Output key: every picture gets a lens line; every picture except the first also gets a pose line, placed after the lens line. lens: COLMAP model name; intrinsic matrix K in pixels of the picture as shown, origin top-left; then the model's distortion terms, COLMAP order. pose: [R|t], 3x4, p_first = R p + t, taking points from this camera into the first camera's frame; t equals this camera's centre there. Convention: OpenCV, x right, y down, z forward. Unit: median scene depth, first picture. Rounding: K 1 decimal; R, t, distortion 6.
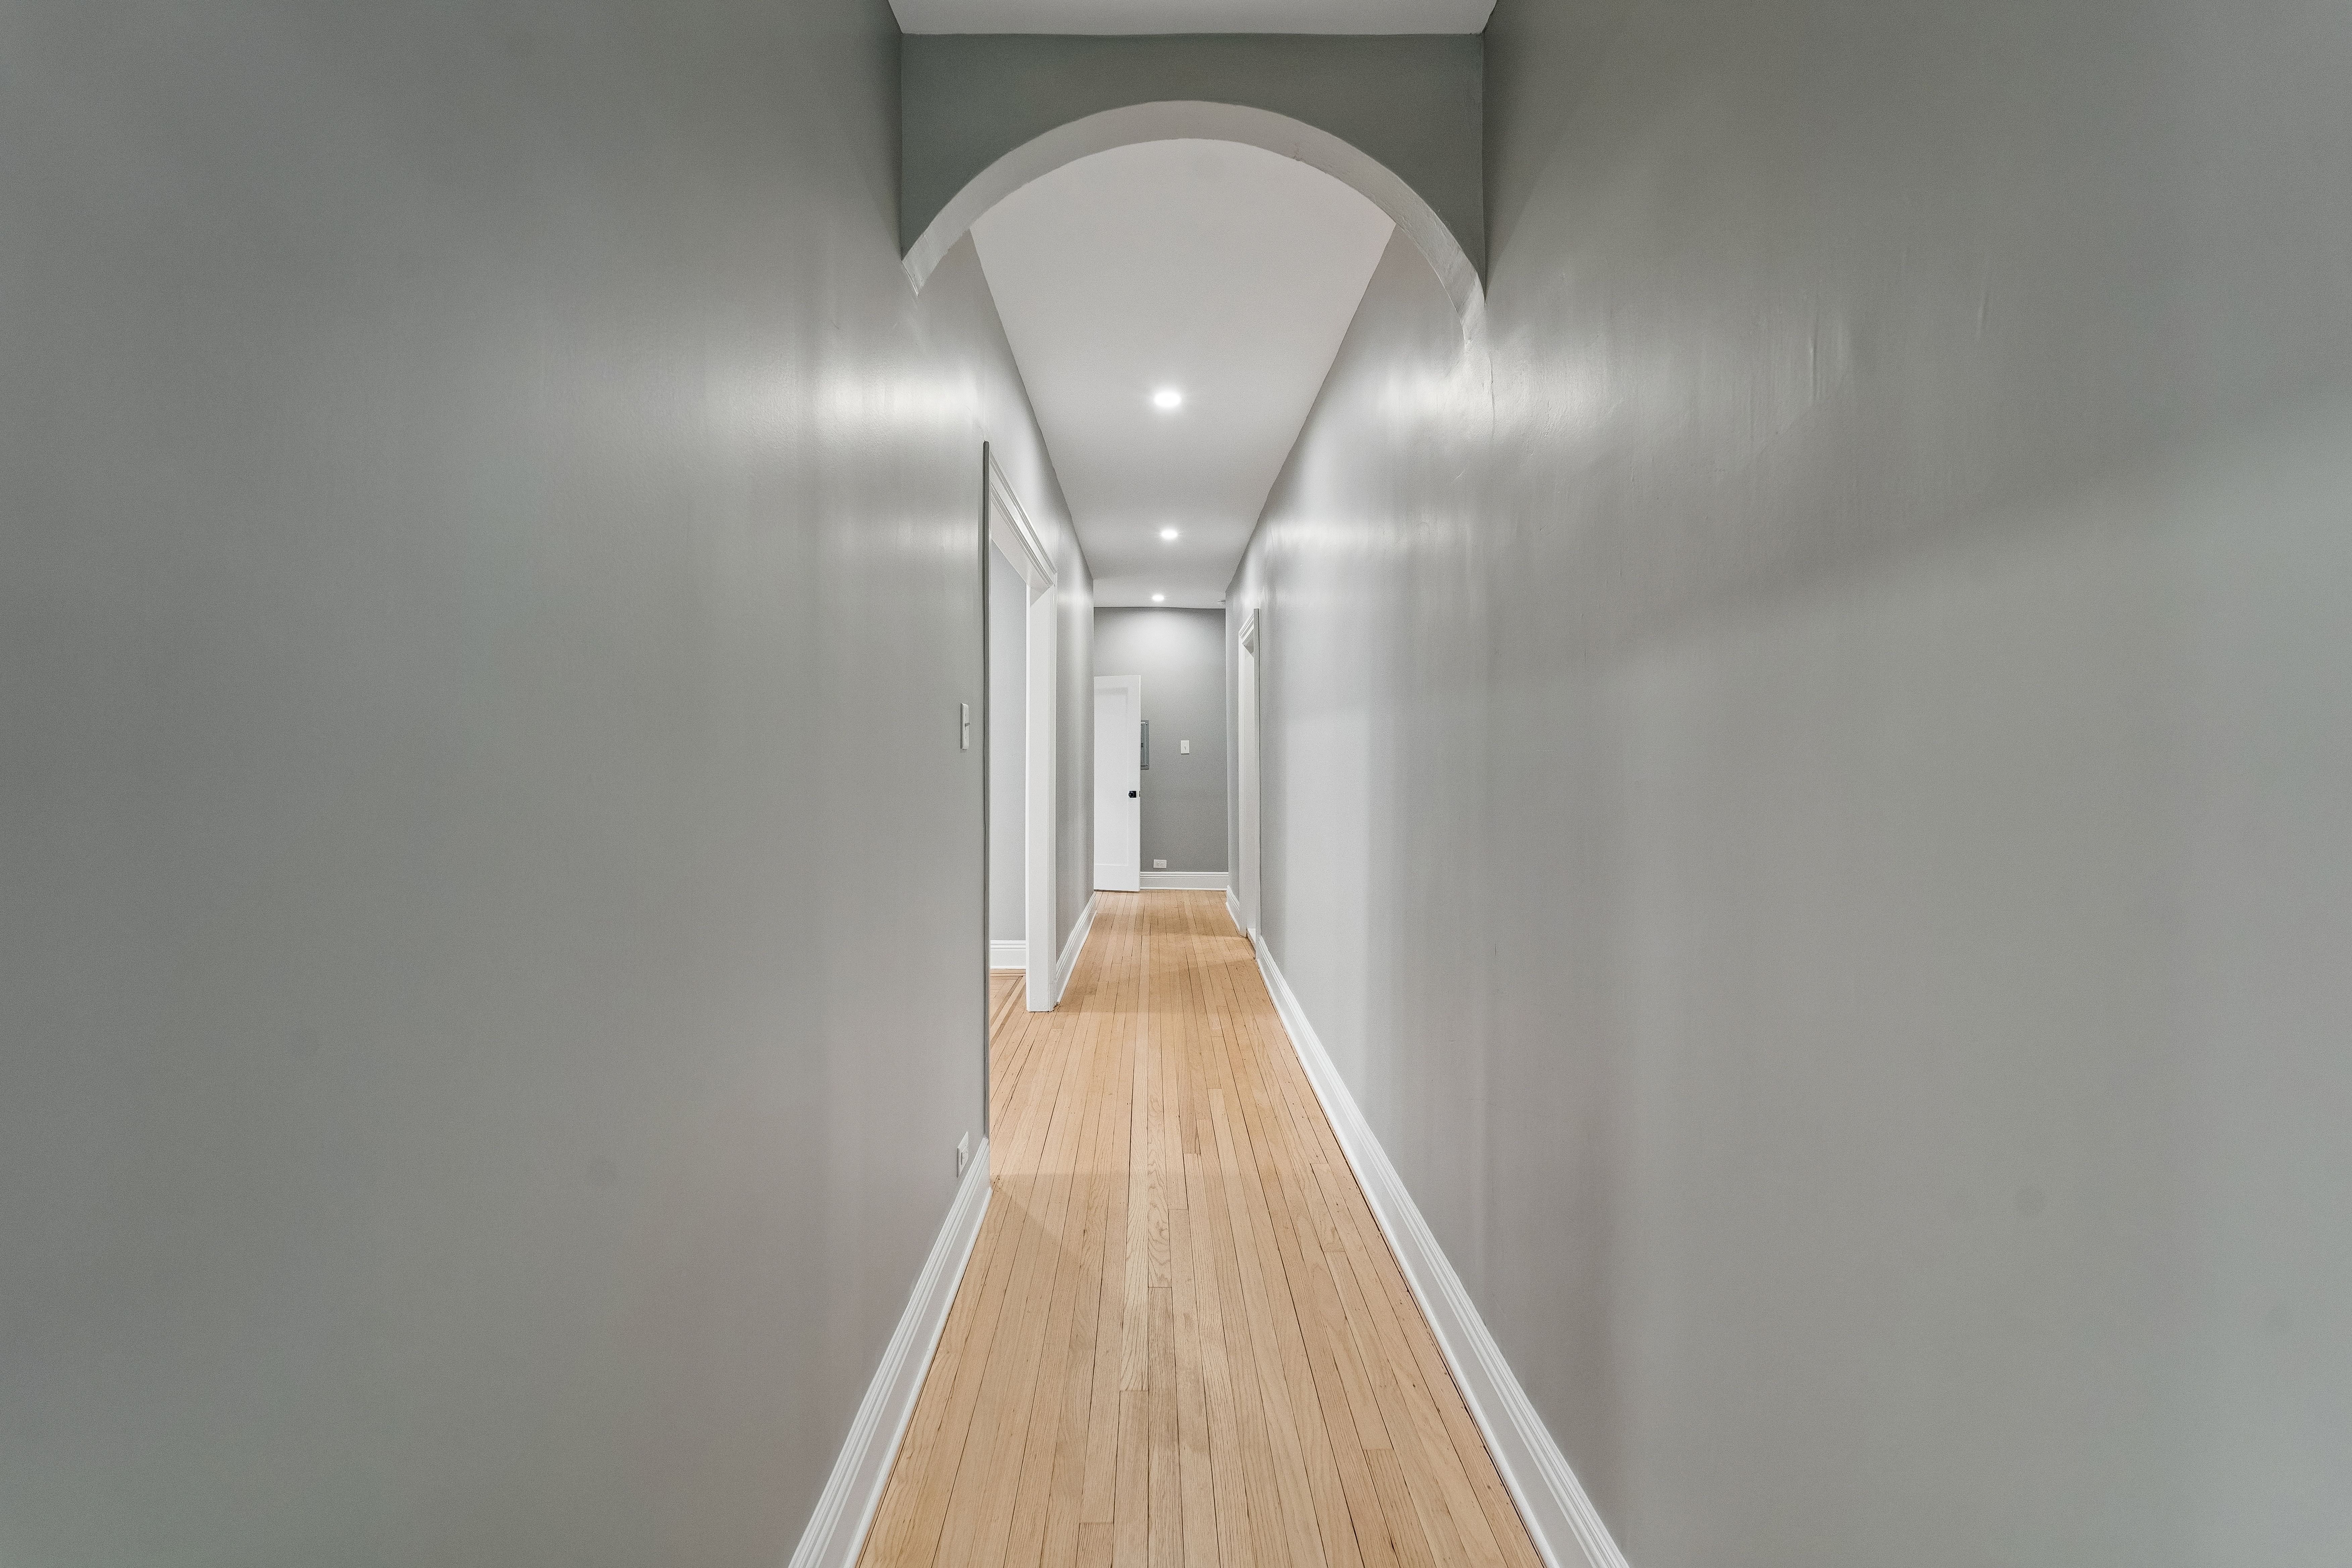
lens RADIAL K [[951.4, 0, 1161.6], [0, 951.4, 773.7], [0, 0, 1]] dist [0.000757, -0.000511]
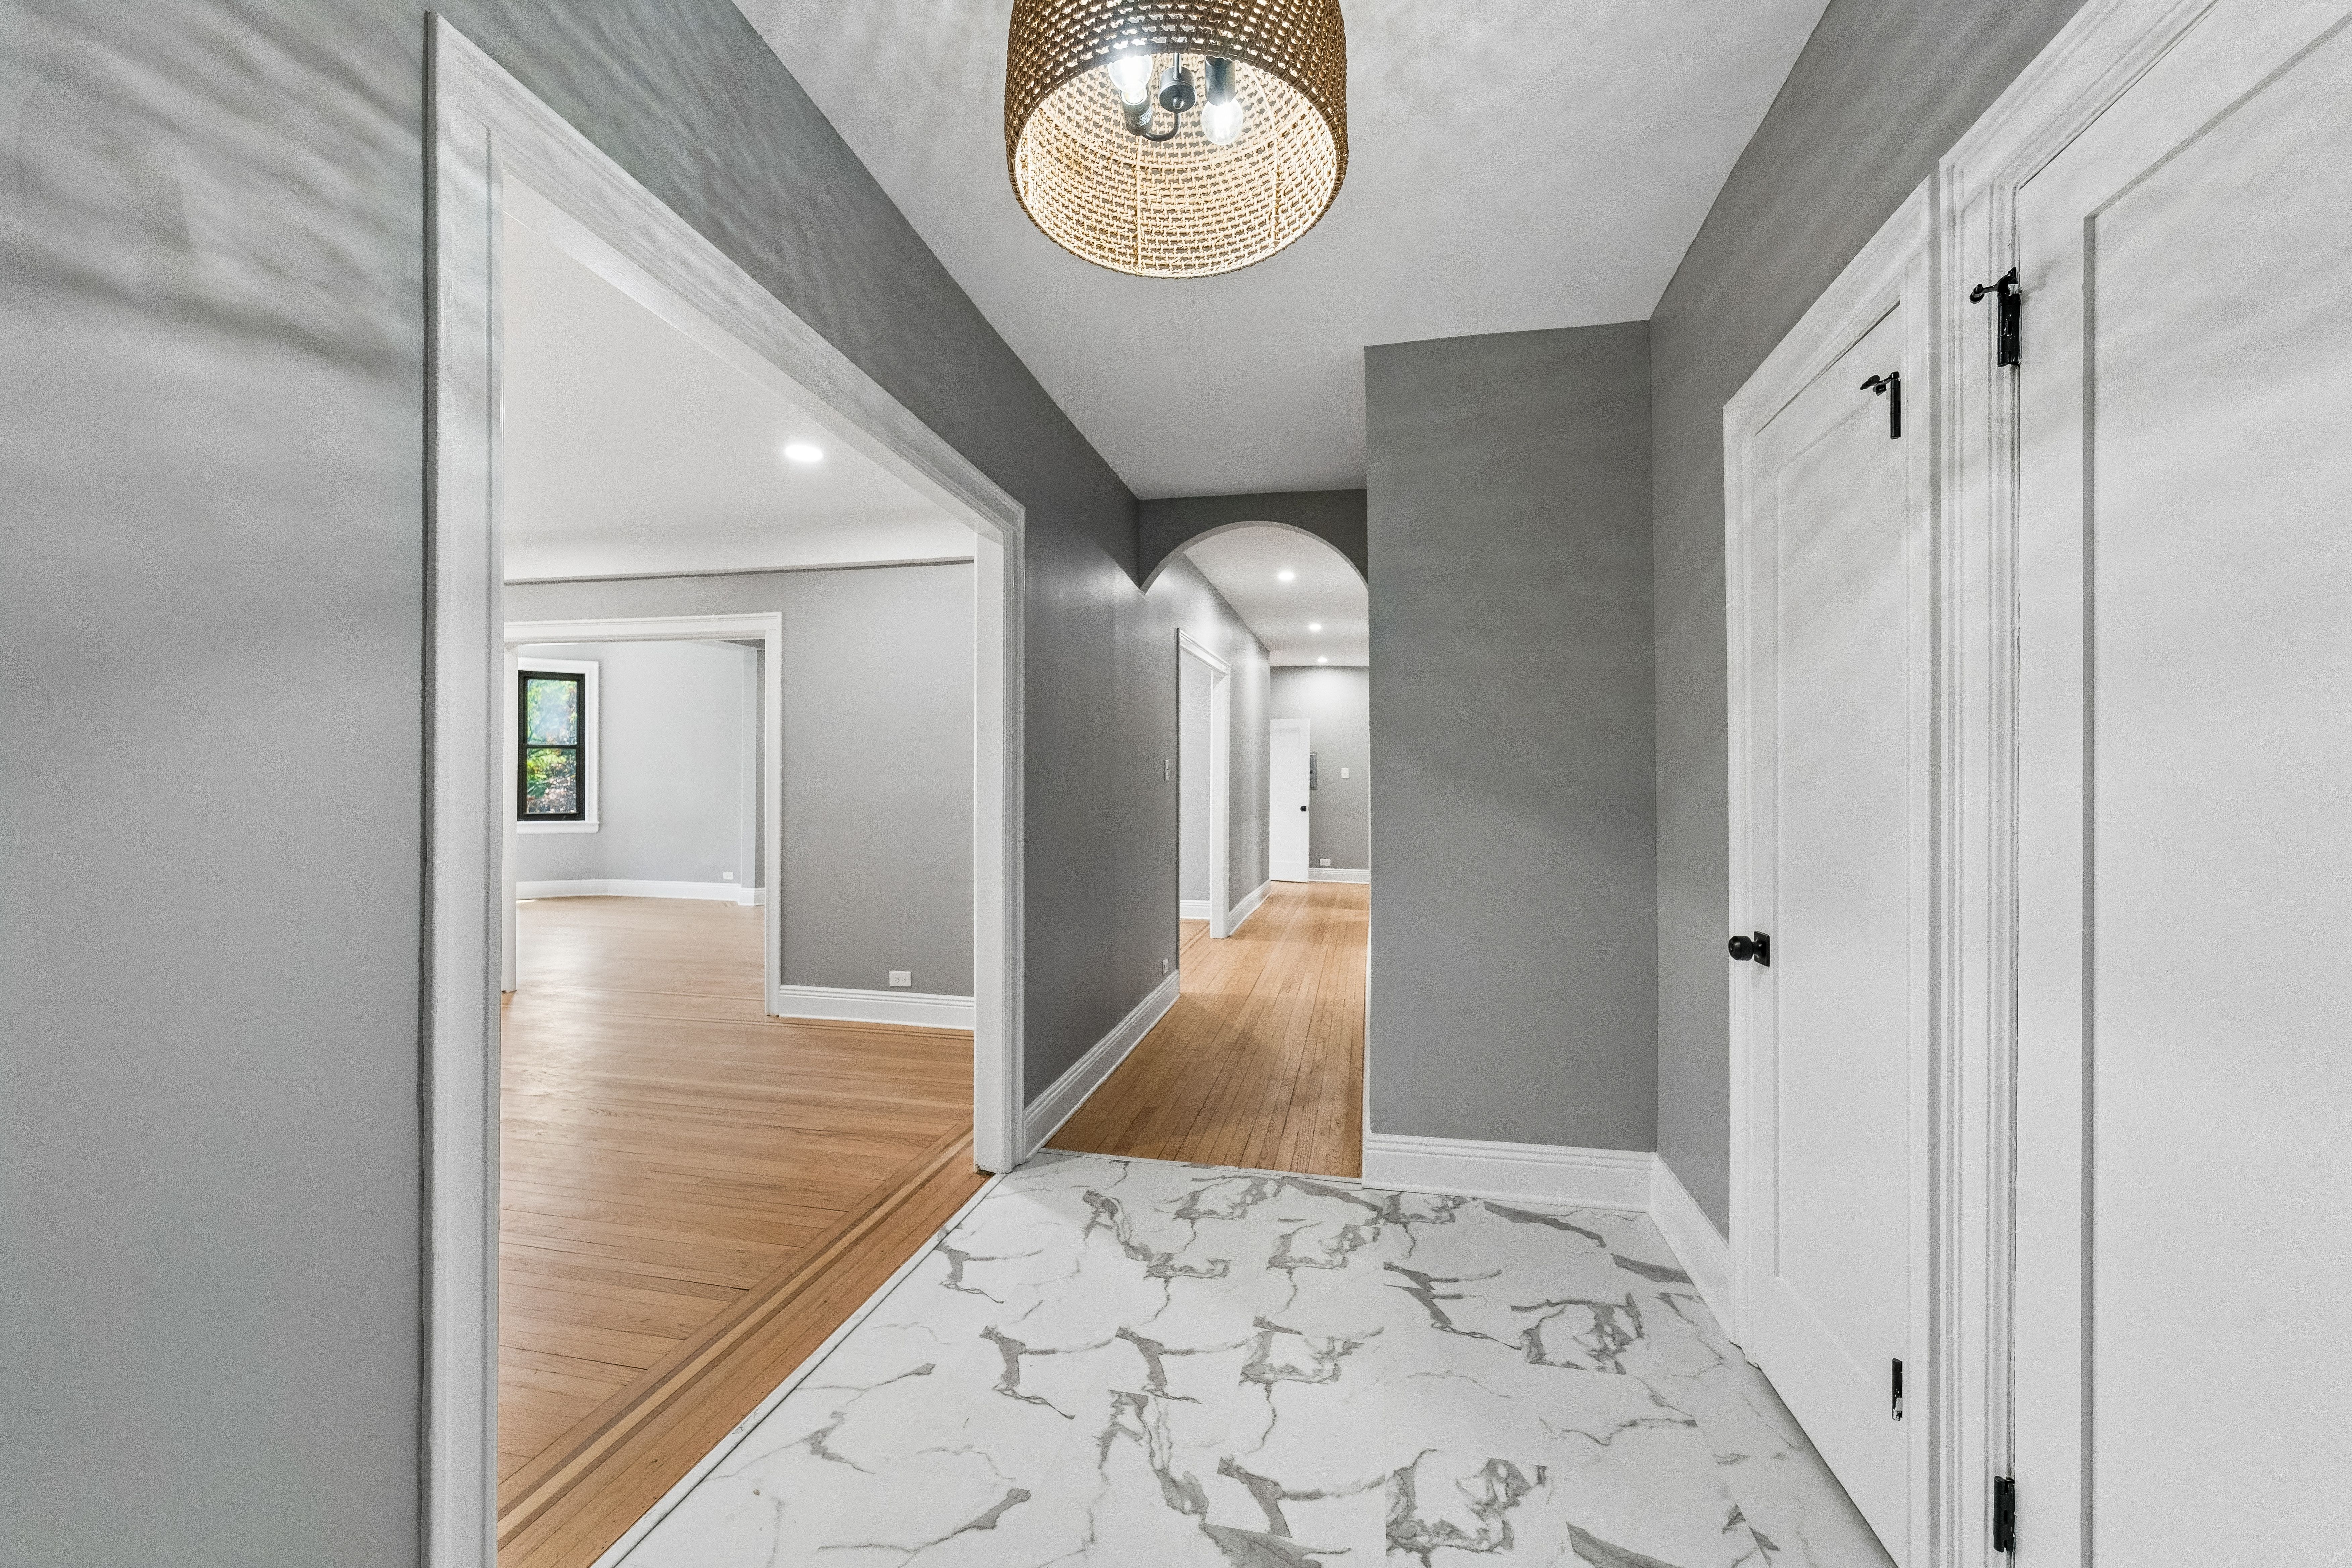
lens RADIAL K [[951.4, 0, 1161.6], [0, 951.4, 773.7], [0, 0, 1]] dist [0.000757, -0.000511]
pose [[0.972793, 0.000068, -0.231674, 0.088237], [-0.005092, 0.999765, -0.021087, 0.002027], [0.231618, 0.021693, 0.972565, -0.346030]]
